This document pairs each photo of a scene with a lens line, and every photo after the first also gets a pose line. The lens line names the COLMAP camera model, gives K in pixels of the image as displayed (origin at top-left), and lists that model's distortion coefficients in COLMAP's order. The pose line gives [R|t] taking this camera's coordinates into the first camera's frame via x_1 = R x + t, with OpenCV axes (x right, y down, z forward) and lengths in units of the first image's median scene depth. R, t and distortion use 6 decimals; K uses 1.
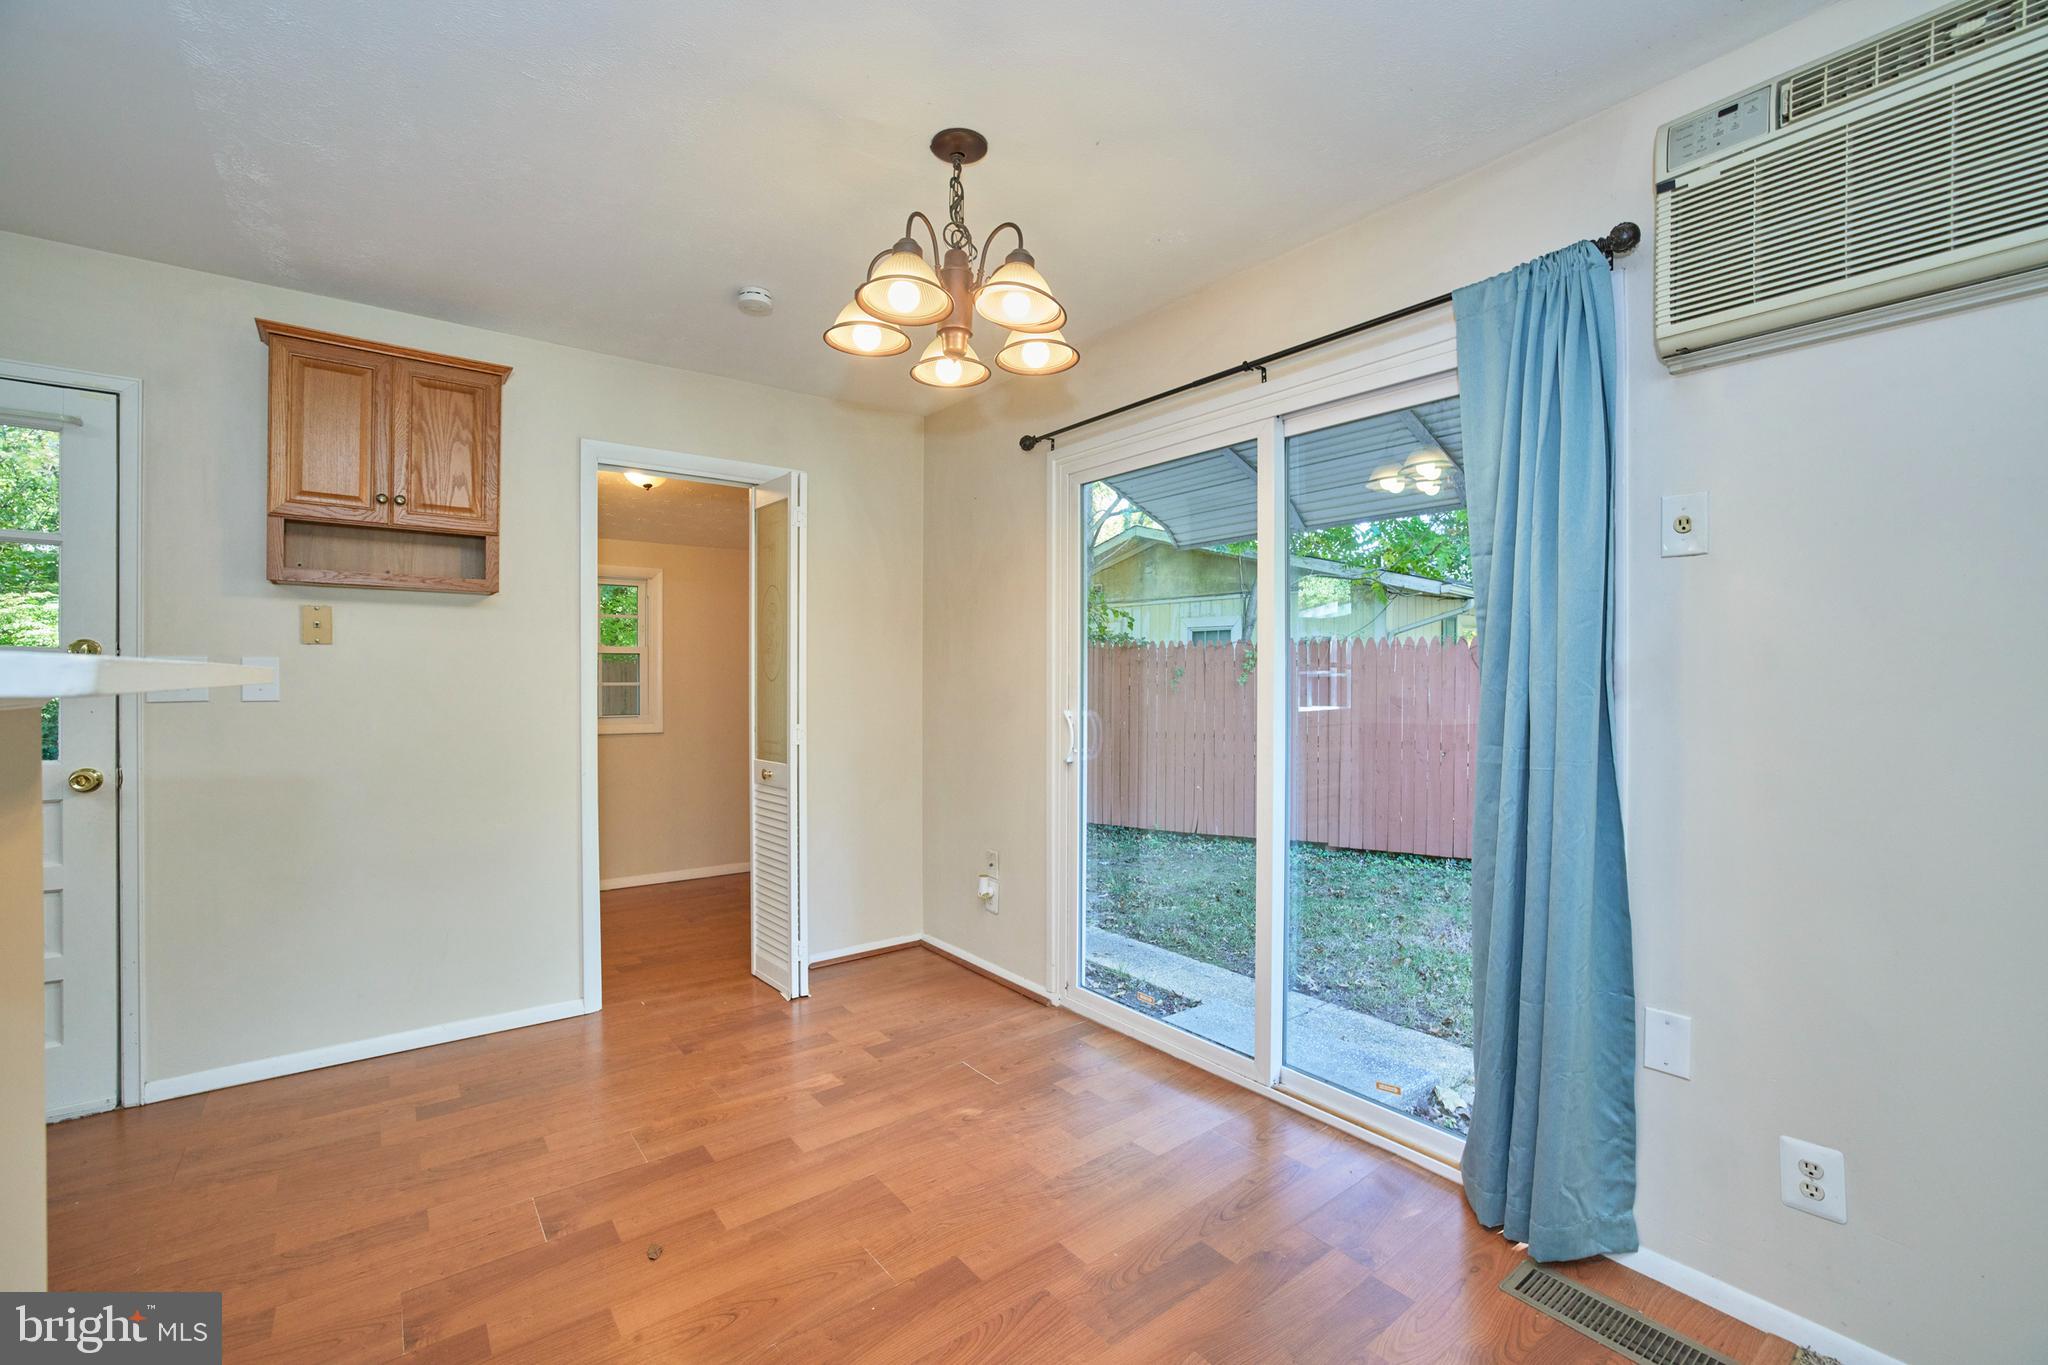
lens RADIAL K [[871.5, 0, 1034.3], [0, 871.5, 693.2], [0, 0, 1]] dist [-0.043673, 0.011752]
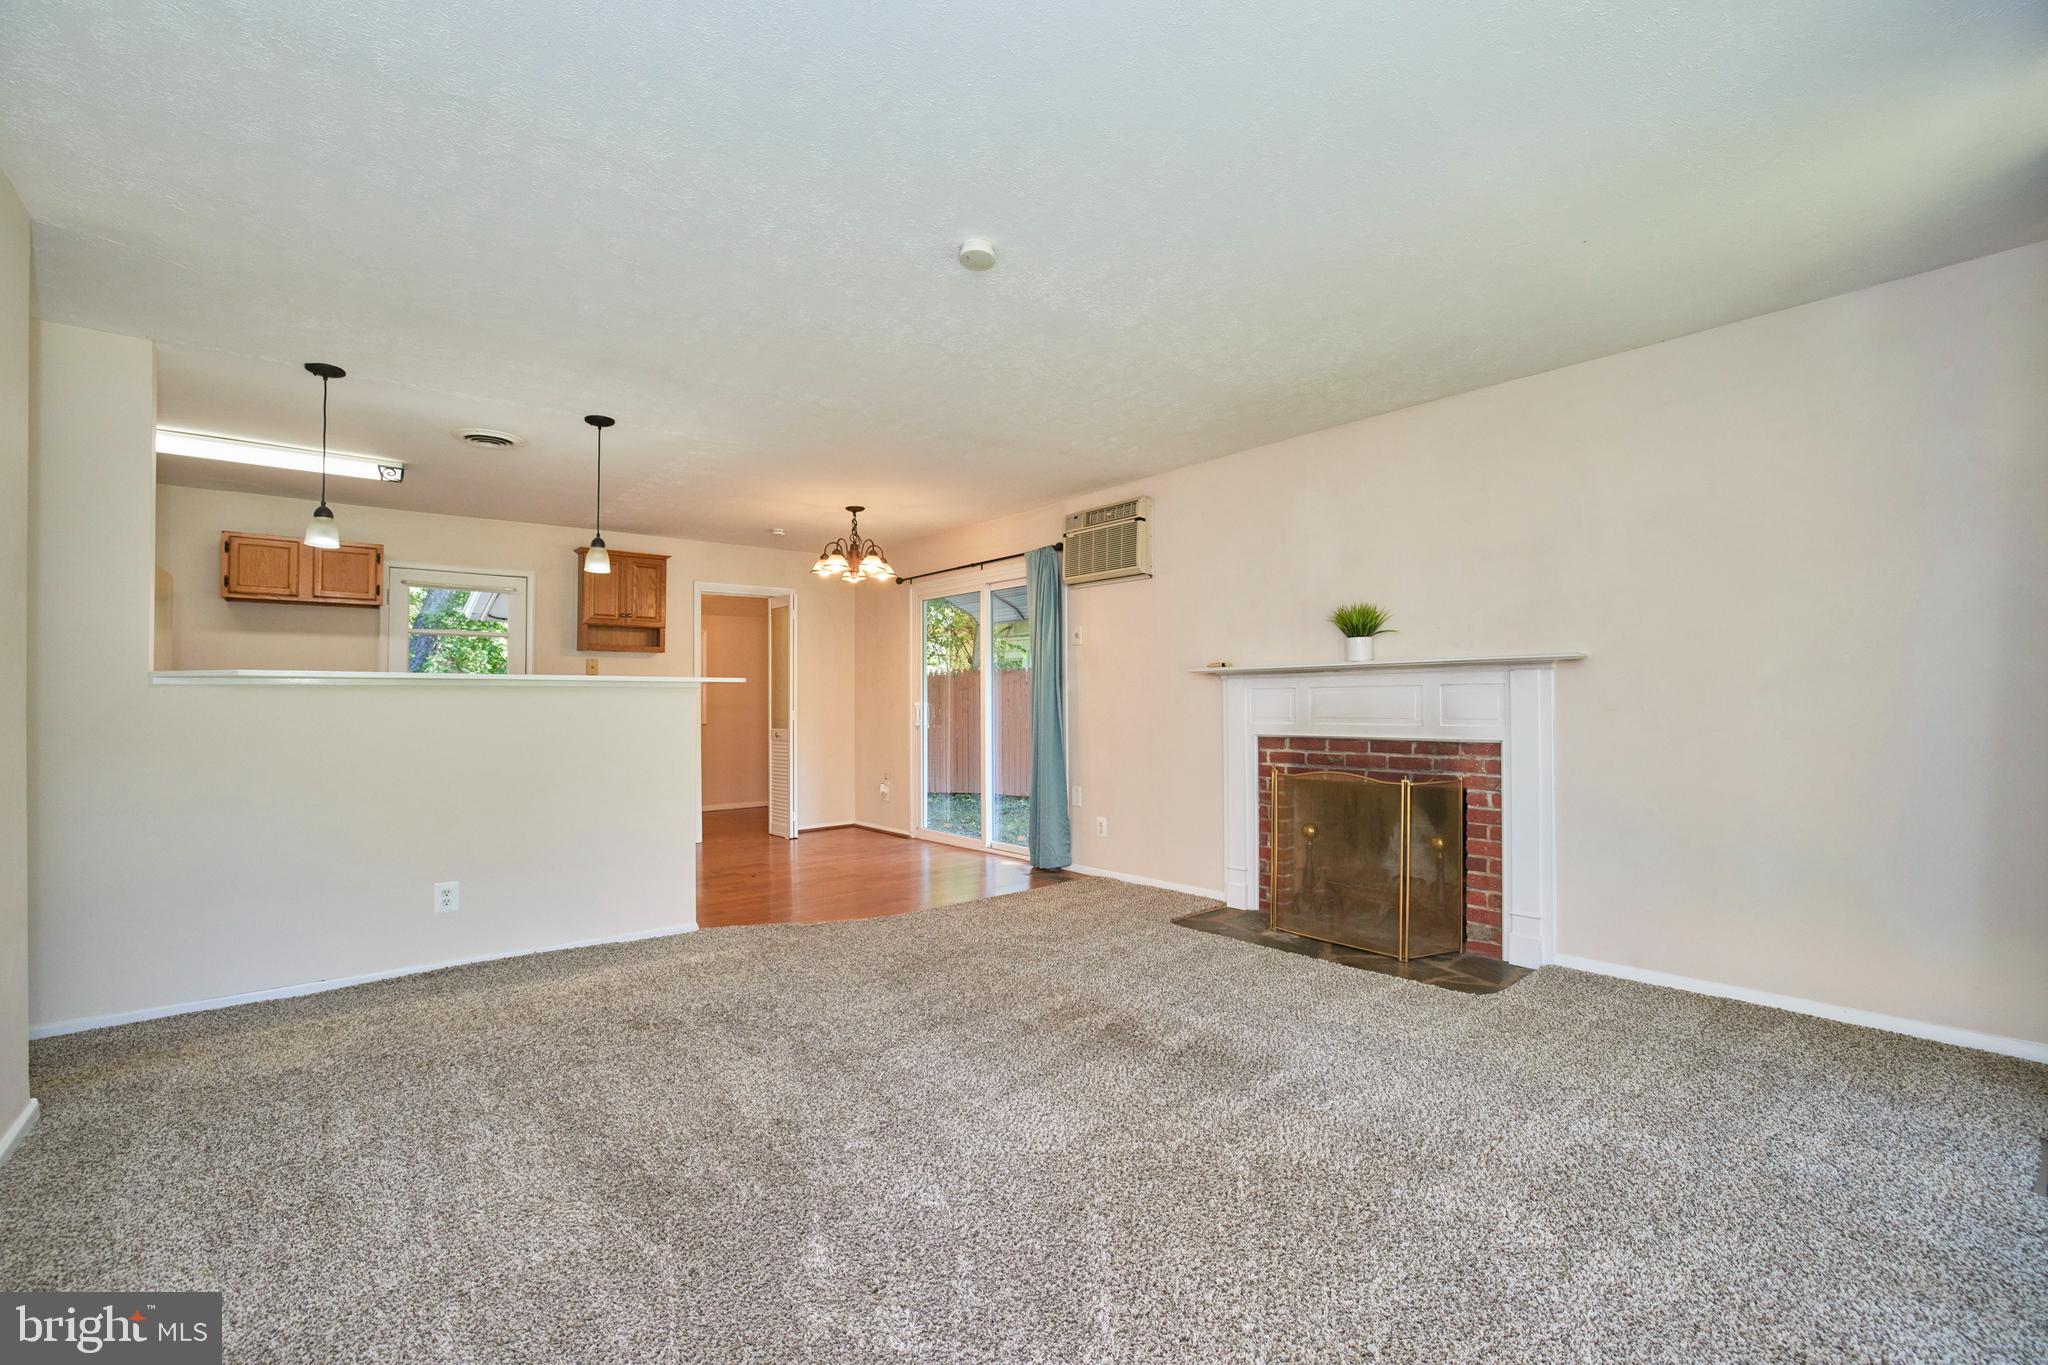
lens RADIAL K [[871.5, 0, 1034.8], [0, 871.5, 687.6], [0, 0, 1]] dist [-0.043673, 0.011752]
pose [[0.999036, -0.008616, 0.043034, 0.304439], [0.010011, 0.999428, -0.032307, 0.071355], [-0.042731, 0.032707, 0.998551, -1.538756]]
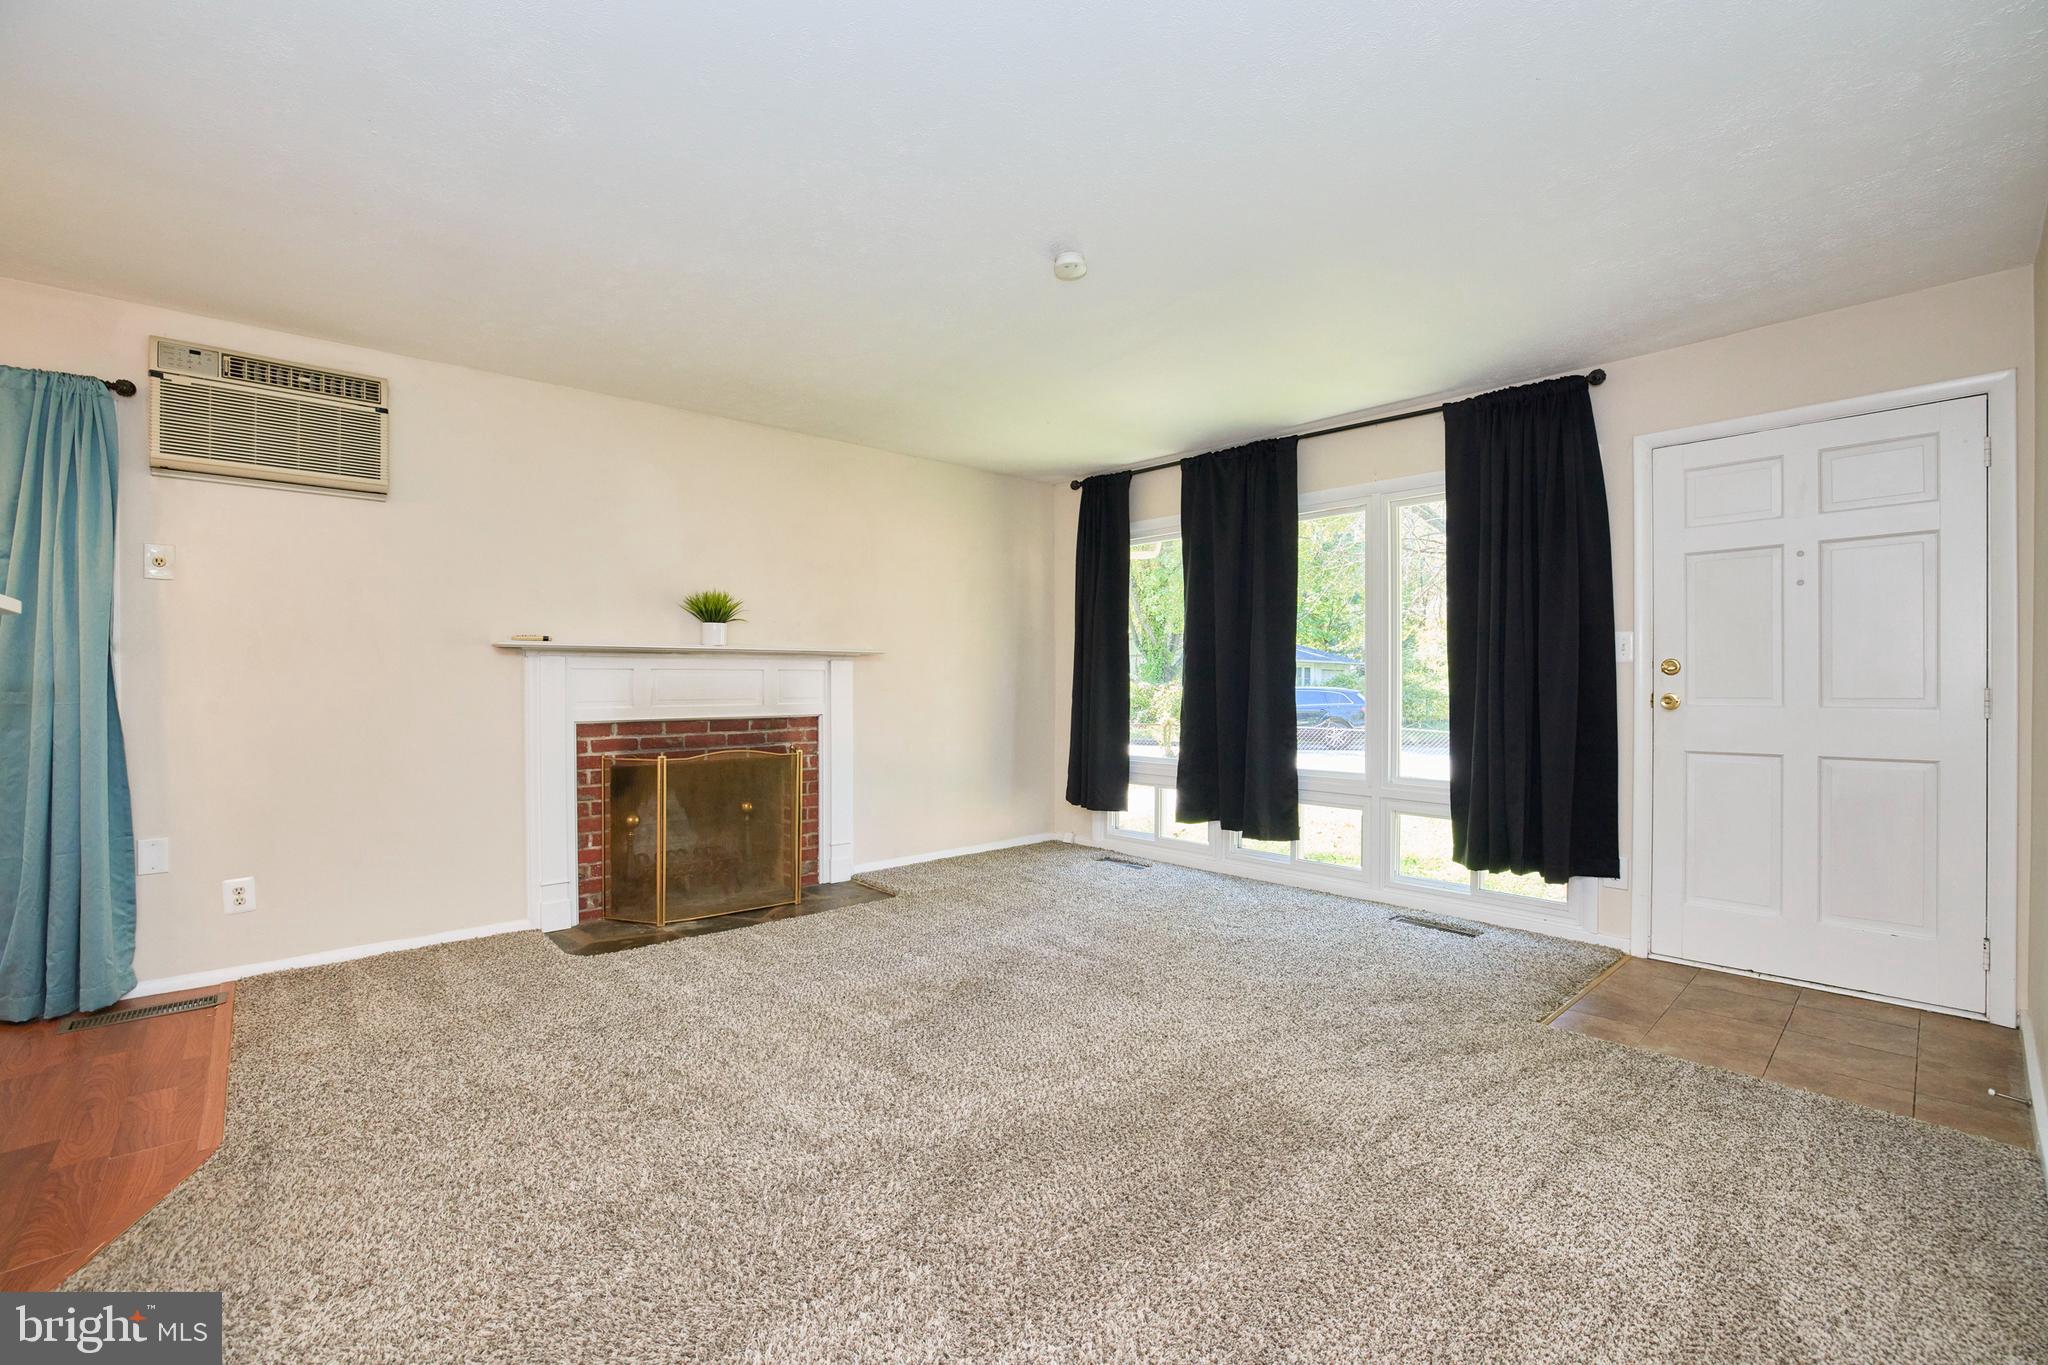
lens RADIAL K [[871.5, 0, 1031.6], [0, 871.5, 684.0], [0, 0, 1]] dist [-0.043673, 0.011752]
pose [[-0.074456, -0.004252, 0.997215, -0.755776], [0.016406, 0.999850, 0.005488, 0.052547], [-0.997089, 0.016769, -0.074376, -0.458105]]
